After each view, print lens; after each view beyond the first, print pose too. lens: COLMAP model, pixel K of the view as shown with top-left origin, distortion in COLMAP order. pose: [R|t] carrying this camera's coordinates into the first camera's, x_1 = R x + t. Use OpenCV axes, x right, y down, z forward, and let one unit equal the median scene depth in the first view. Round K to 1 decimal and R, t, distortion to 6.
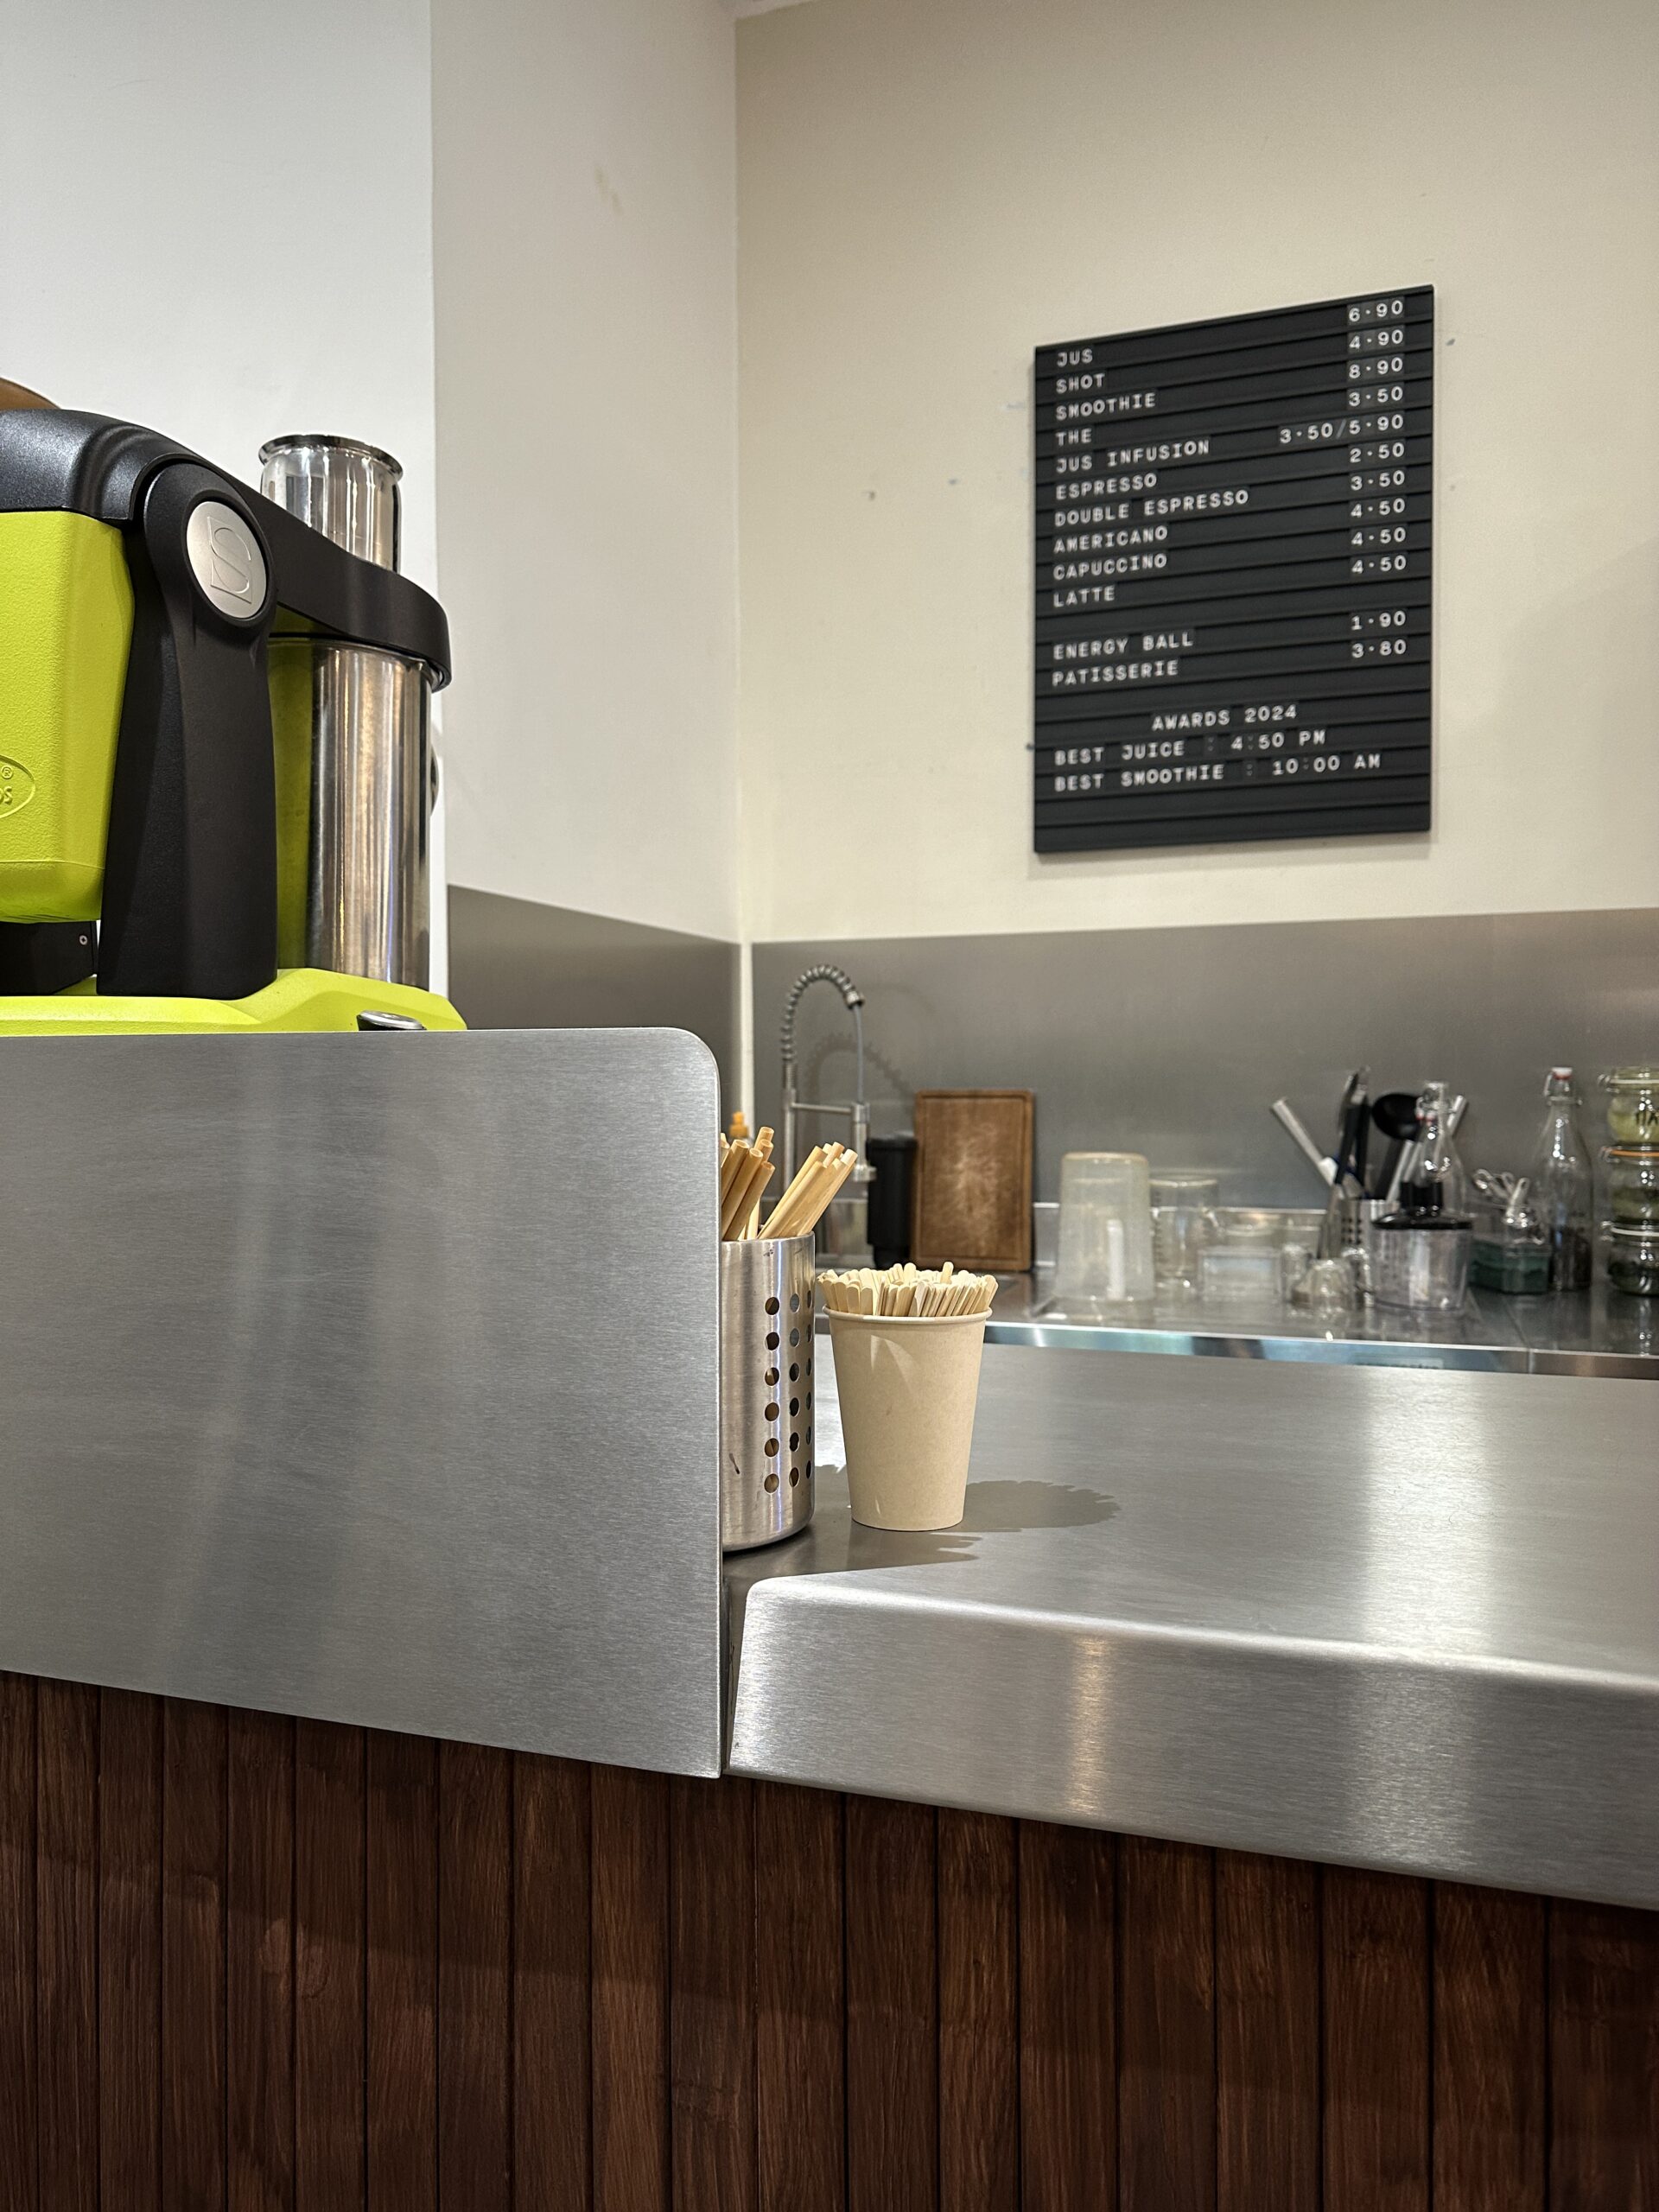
lens RADIAL K [[1548.0, 0, 826.2], [0, 1548.0, 1102.0], [0, 0, 1]] dist [-0.013093, -0.002697]
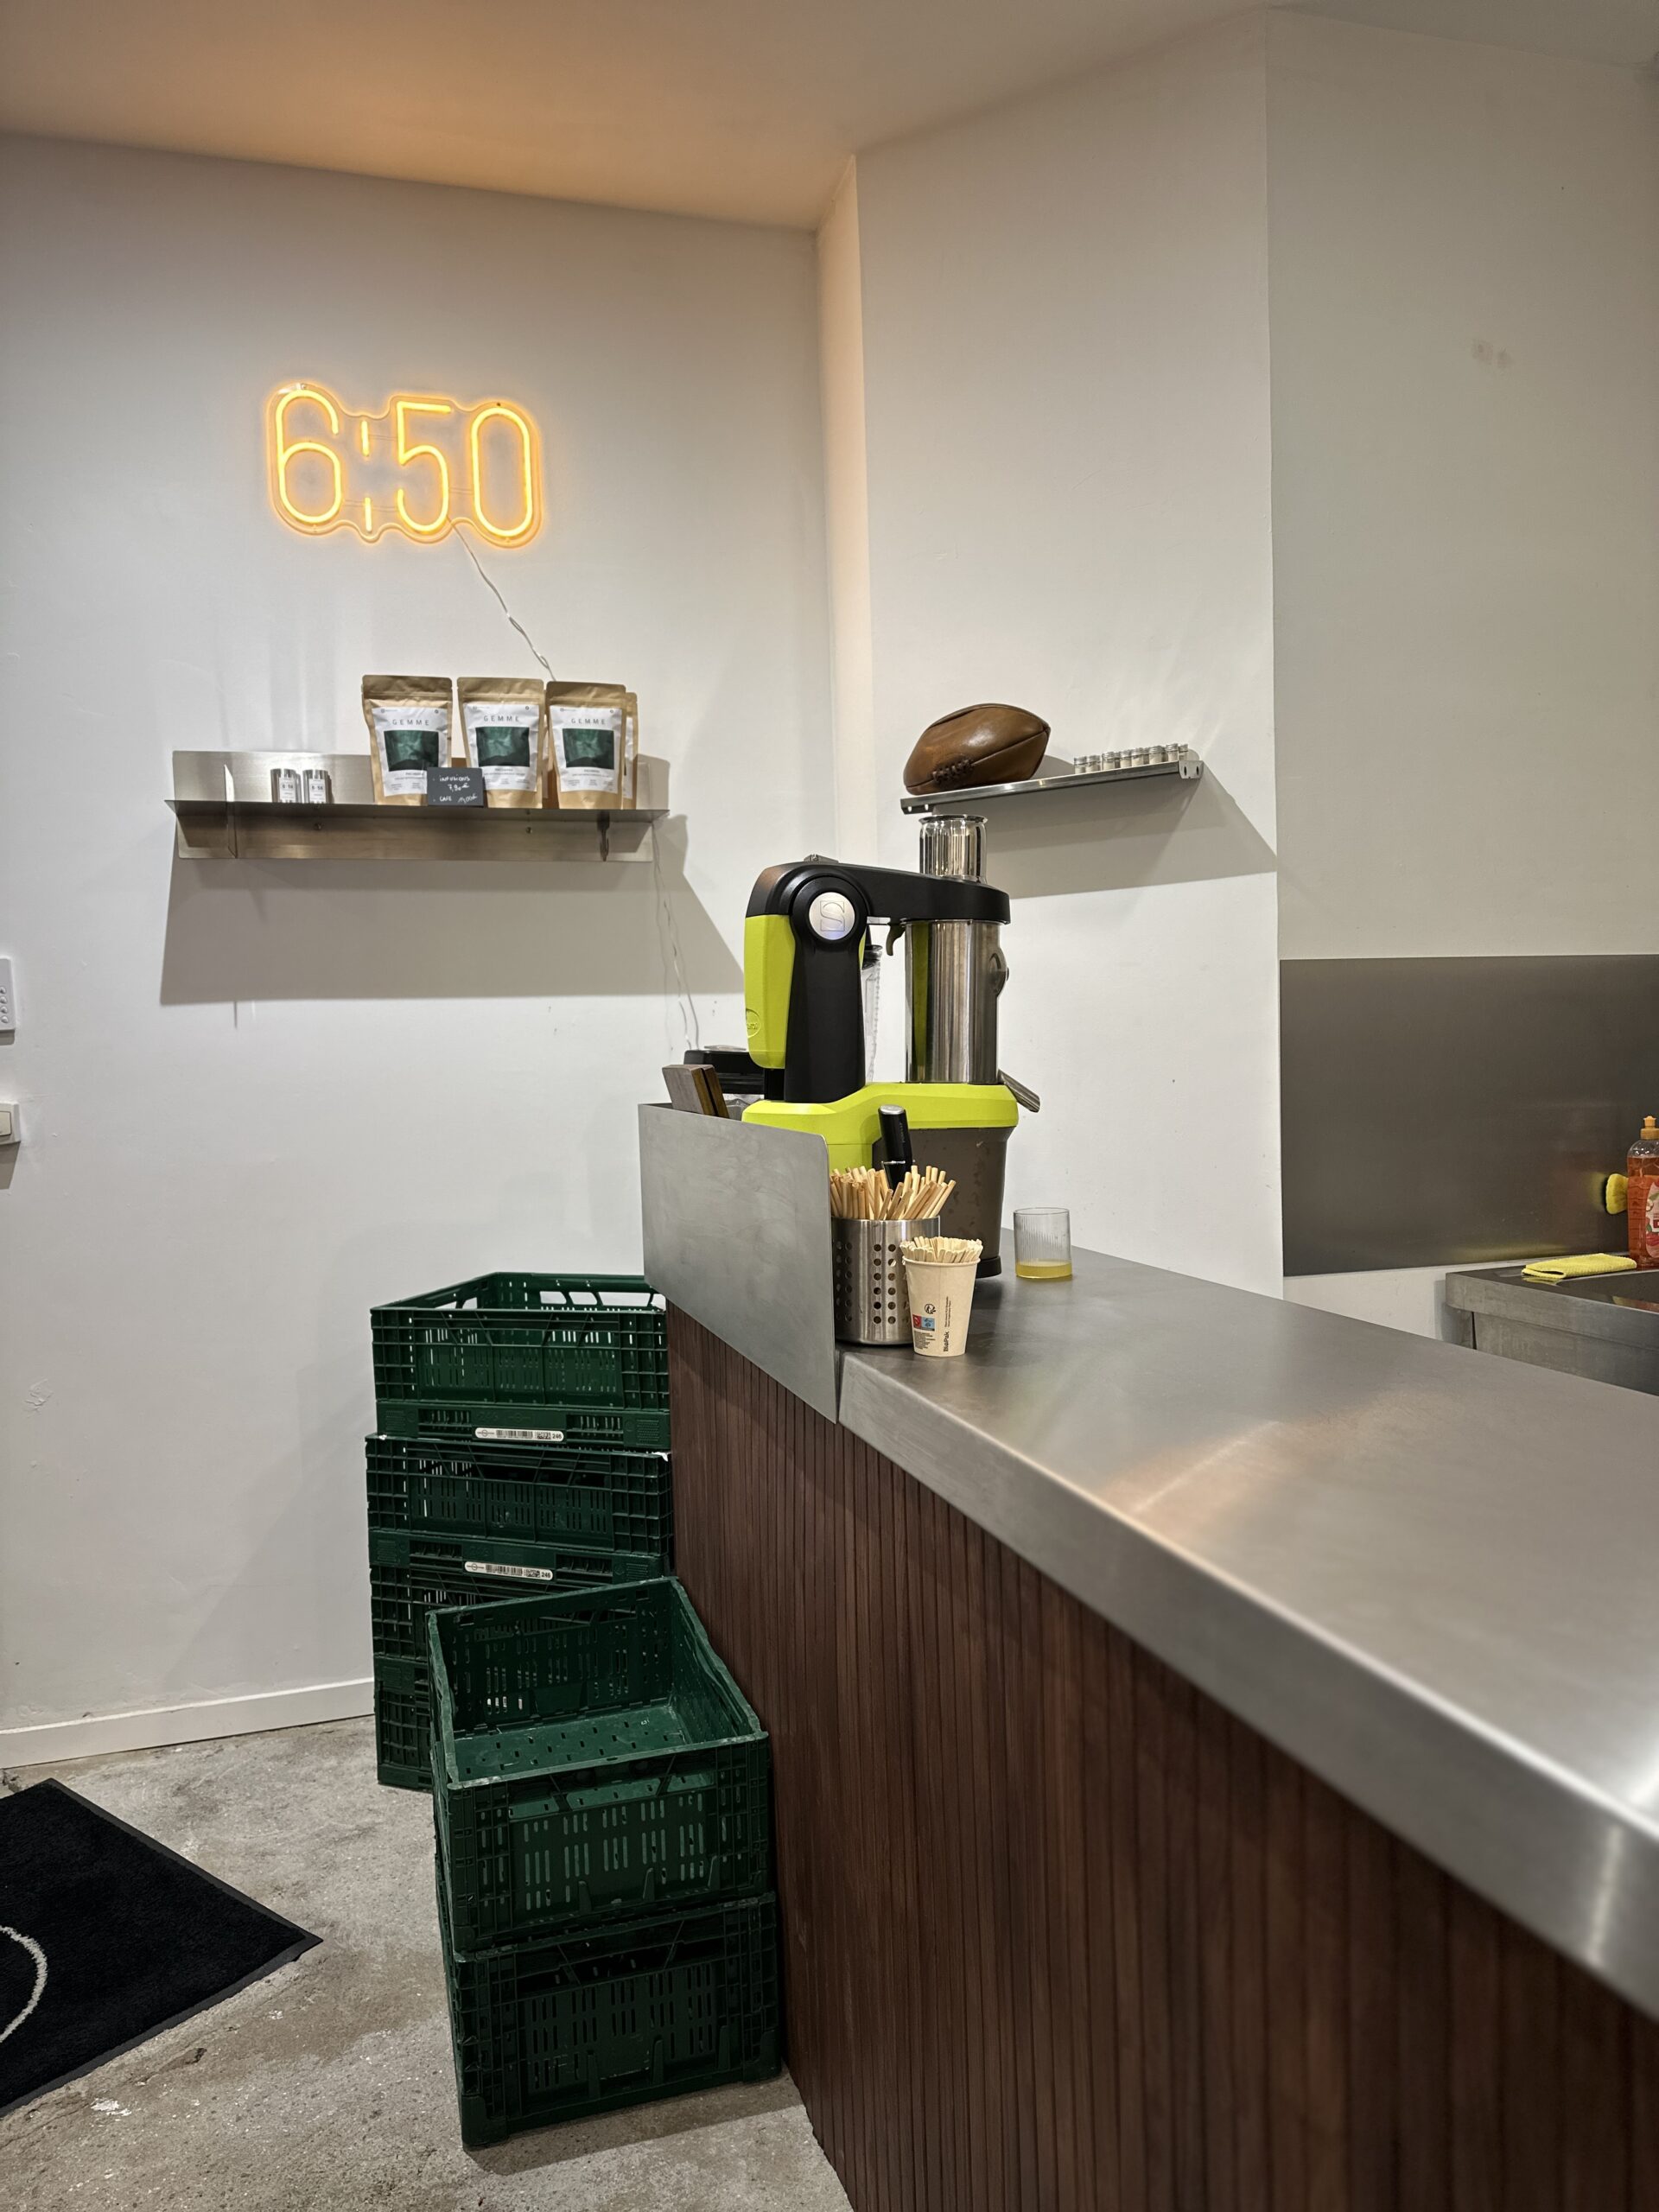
lens RADIAL K [[1548.0, 0, 827.4], [0, 1548.0, 1106.4], [0, 0, 1]] dist [-0.013093, -0.002697]
pose [[0.604338, 0.028265, -0.796227, 0.555172], [0.001780, 0.999320, 0.036825, -0.054306], [0.796726, -0.023672, 0.603877, -0.164589]]
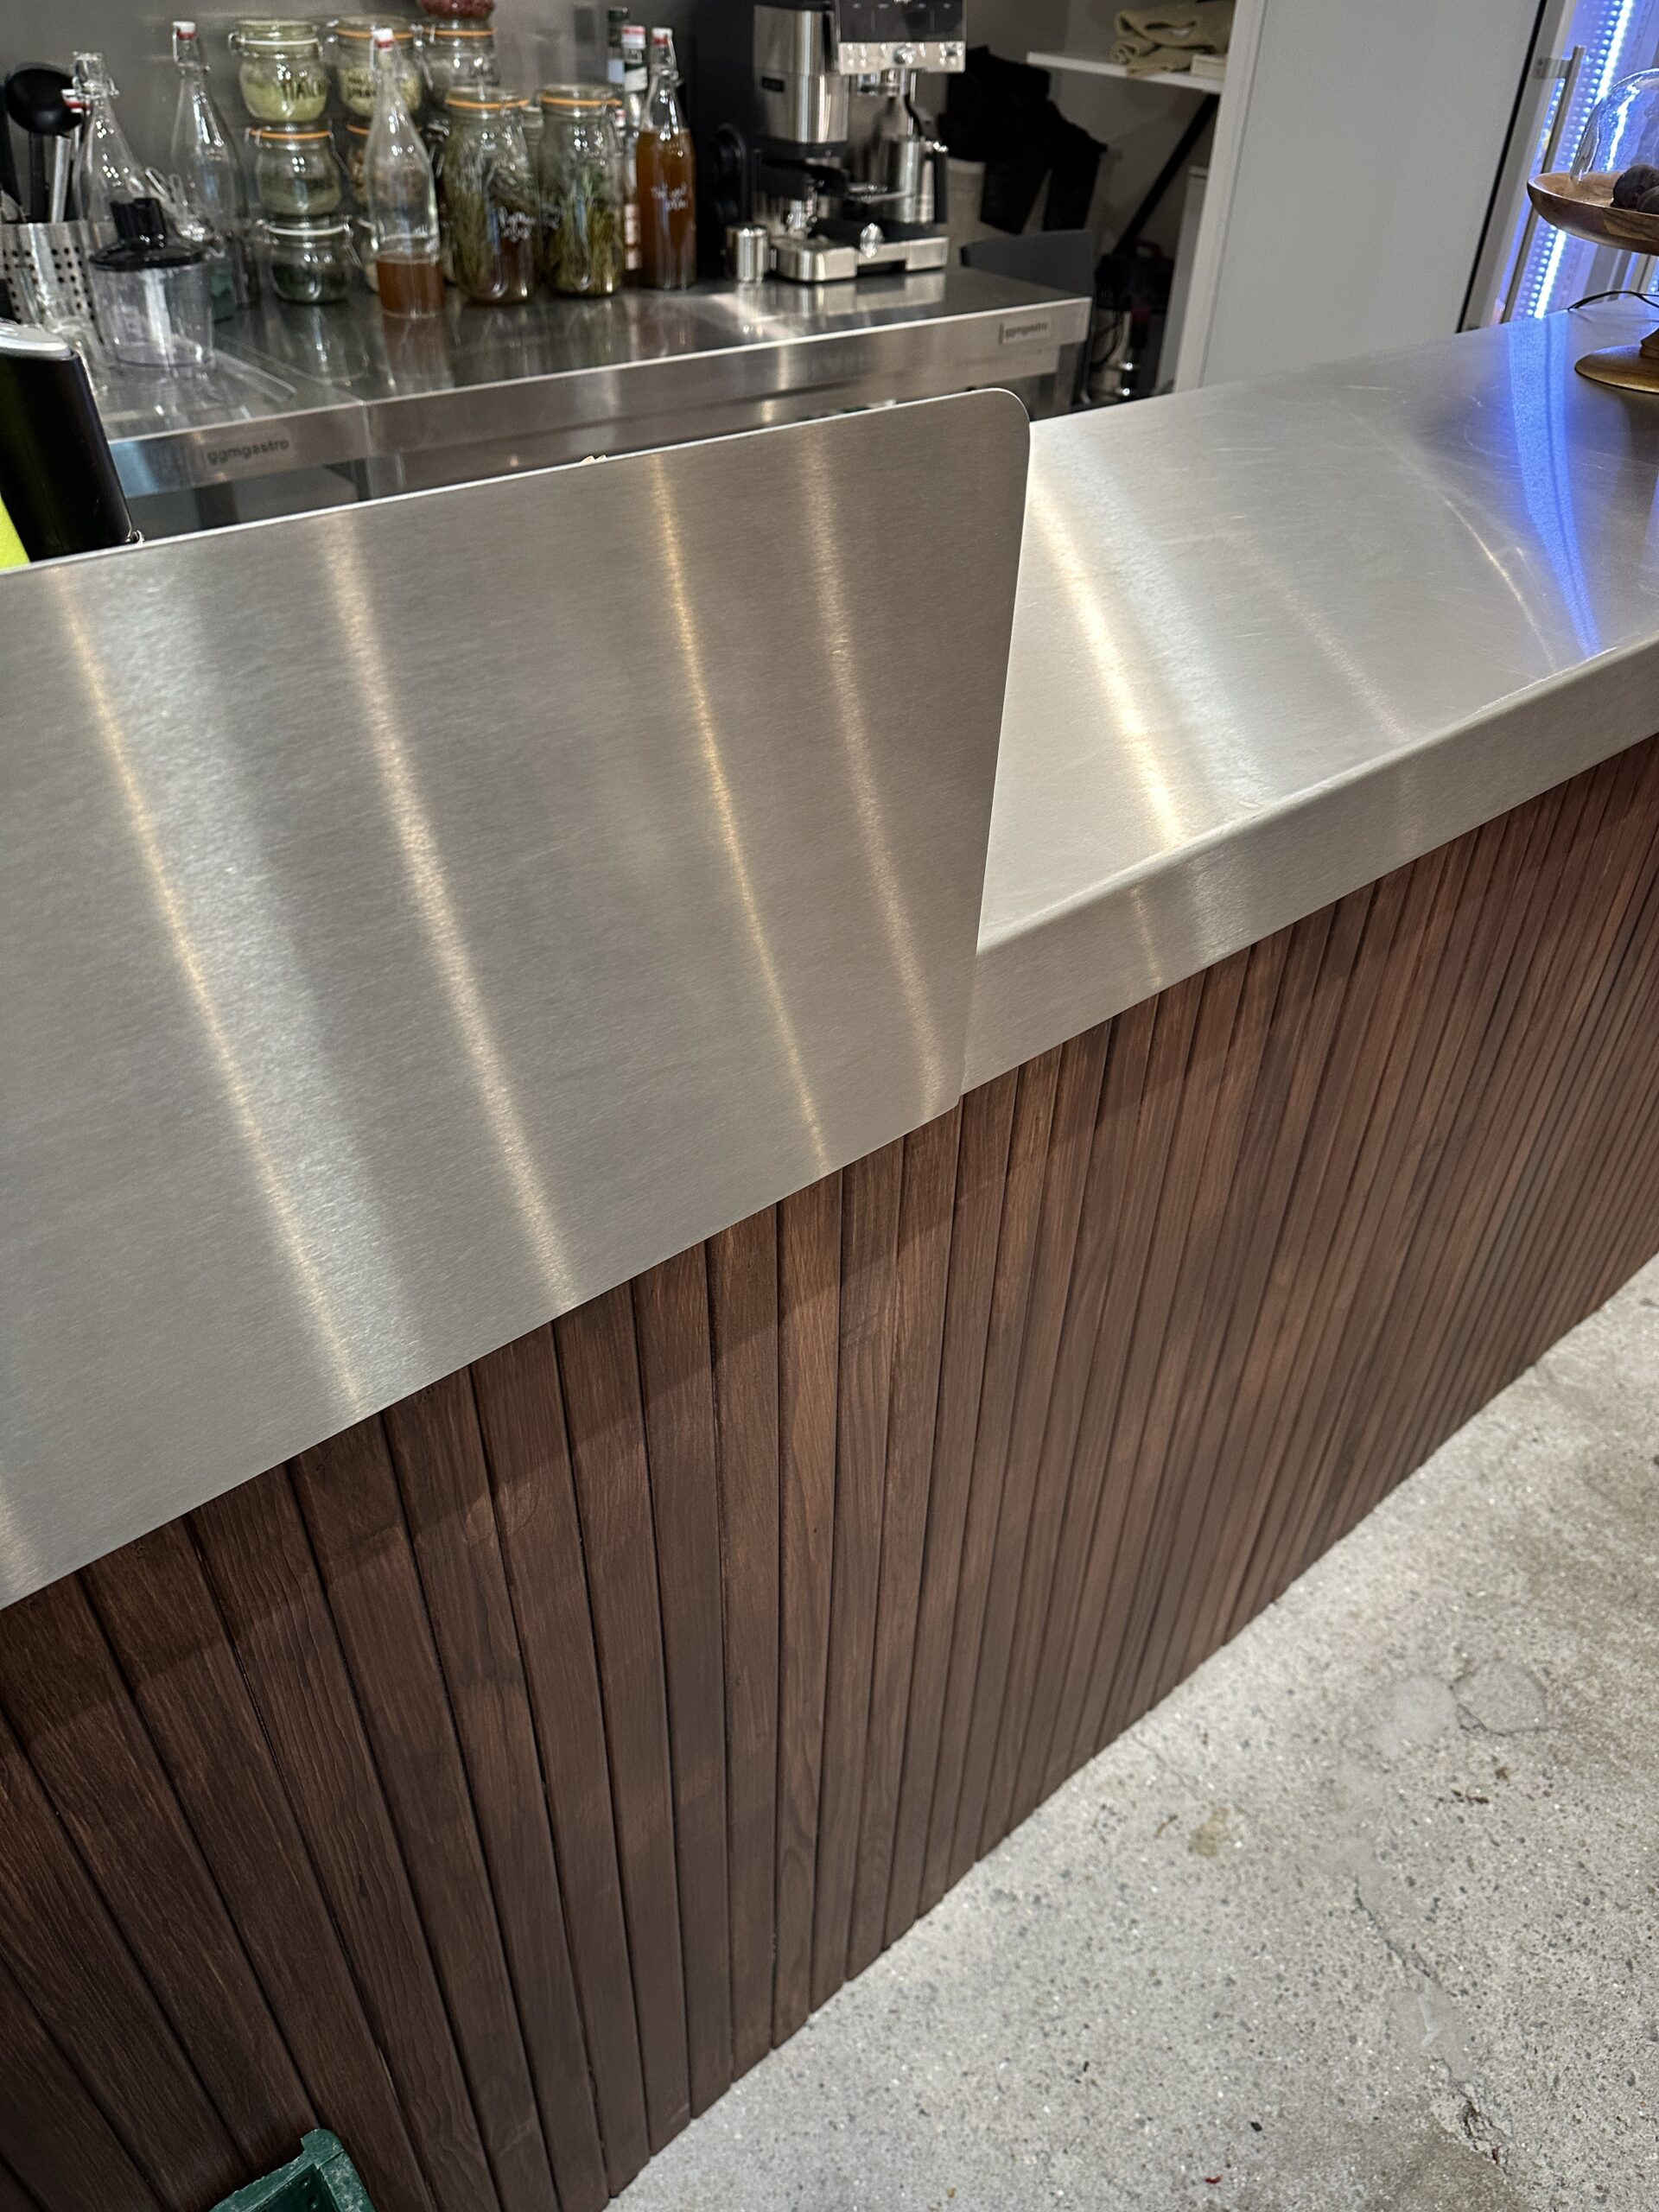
lens RADIAL K [[1548.0, 0, 832.6], [0, 1548.0, 1103.1], [0, 0, 1]] dist [-0.013093, -0.002697]
pose [[0.494071, -0.512591, 0.702242, -0.254900], [-0.028813, 0.797615, 0.602479, -0.068020], [-0.868944, -0.317901, 0.379309, 0.181201]]
